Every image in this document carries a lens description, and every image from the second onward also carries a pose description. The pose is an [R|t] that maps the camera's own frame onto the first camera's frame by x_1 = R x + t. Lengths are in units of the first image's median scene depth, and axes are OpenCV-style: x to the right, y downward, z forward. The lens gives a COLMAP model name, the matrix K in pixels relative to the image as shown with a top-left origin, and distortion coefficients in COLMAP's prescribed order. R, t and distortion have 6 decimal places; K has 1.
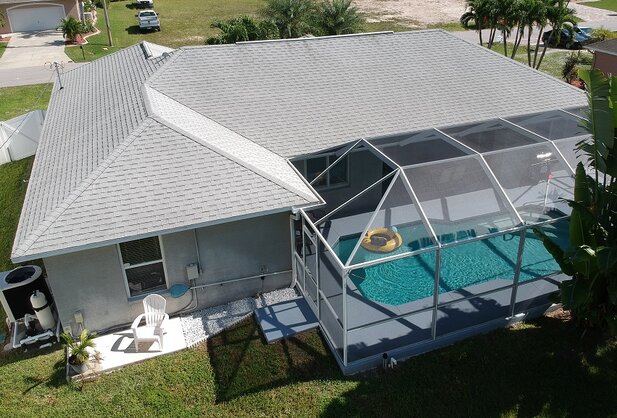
lens RADIAL K [[548.1, 0, 327.7], [0, 548.1, 207.6], [0, 0, 1]] dist [-0.005521, -0.001996]
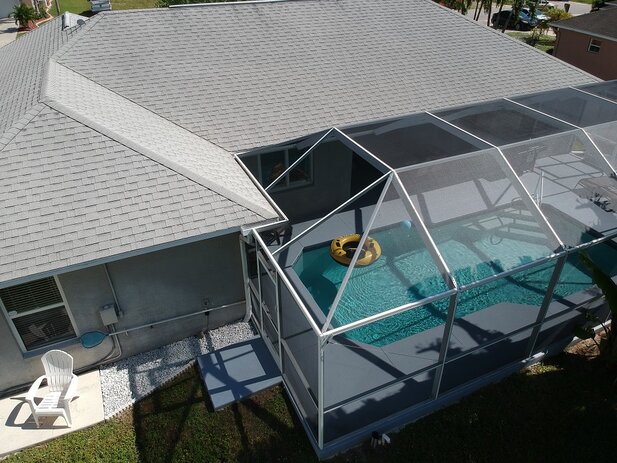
lens RADIAL K [[455.2, 0, 308.5], [0, 455.2, 231.5], [0, 0, 1]] dist [0.006693, -0.075320]
pose [[0.998244, -0.024644, 0.053875, -0.008419], [0.018262, 0.993093, 0.115902, -0.060363], [-0.056360, -0.114715, 0.991798, 0.389519]]
